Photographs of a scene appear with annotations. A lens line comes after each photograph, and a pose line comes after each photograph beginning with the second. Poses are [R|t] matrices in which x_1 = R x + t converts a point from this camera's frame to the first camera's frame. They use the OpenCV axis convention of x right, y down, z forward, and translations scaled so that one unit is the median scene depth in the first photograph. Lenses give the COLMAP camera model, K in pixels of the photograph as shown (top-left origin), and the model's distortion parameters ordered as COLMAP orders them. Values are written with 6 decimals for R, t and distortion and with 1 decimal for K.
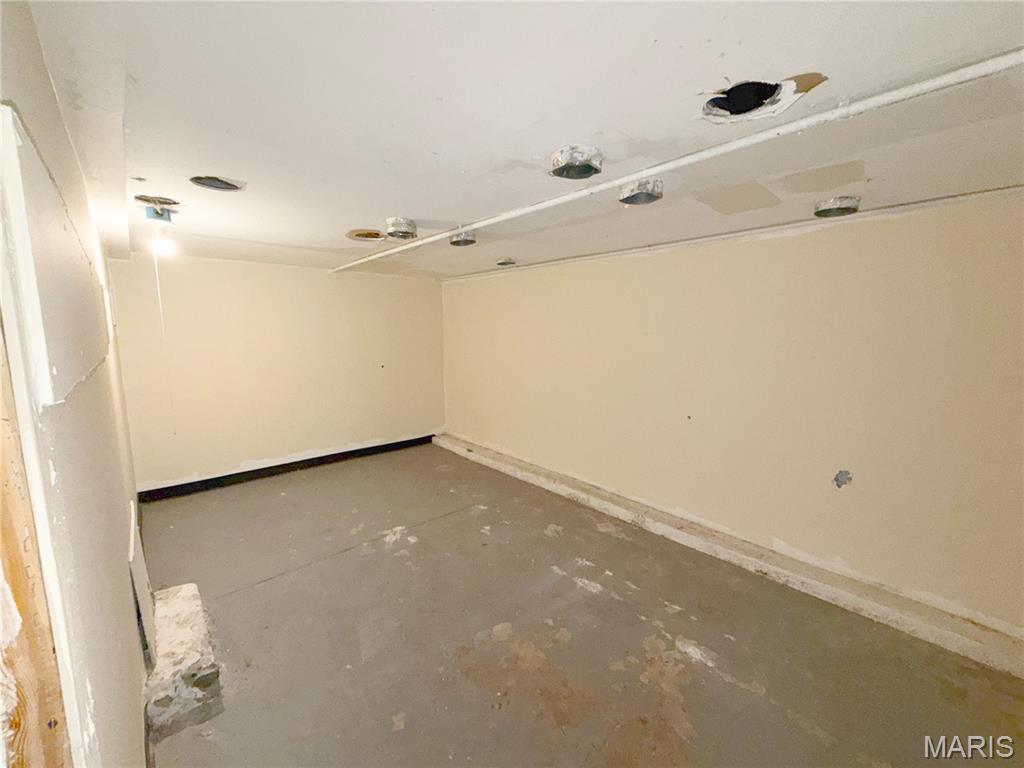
lens RADIAL K [[407.8, 0, 511.8], [0, 407.8, 384.5], [0, 0, 1]] dist [0.001744, -0.000073]
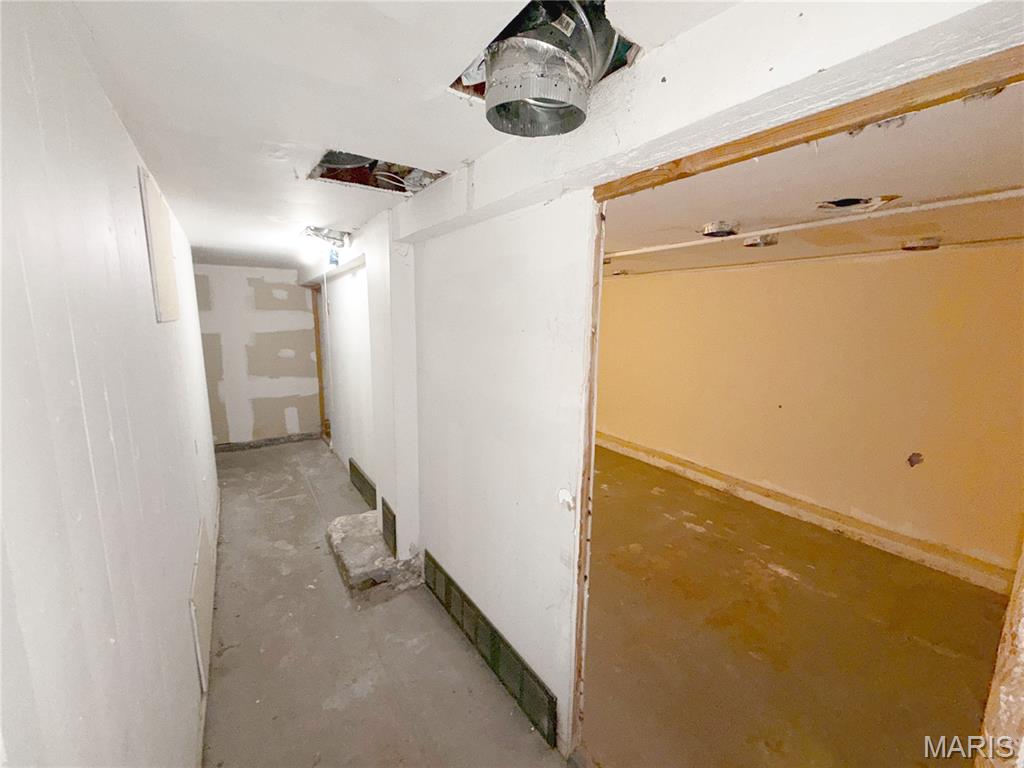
lens RADIAL K [[407.8, 0, 513.3], [0, 407.8, 385.0], [0, 0, 1]] dist [0.001744, -0.000073]
pose [[0.990007, 0.037946, -0.135814, -0.209096], [-0.034099, 0.998952, 0.030542, 0.007222], [0.136831, -0.025606, 0.990263, -0.341901]]
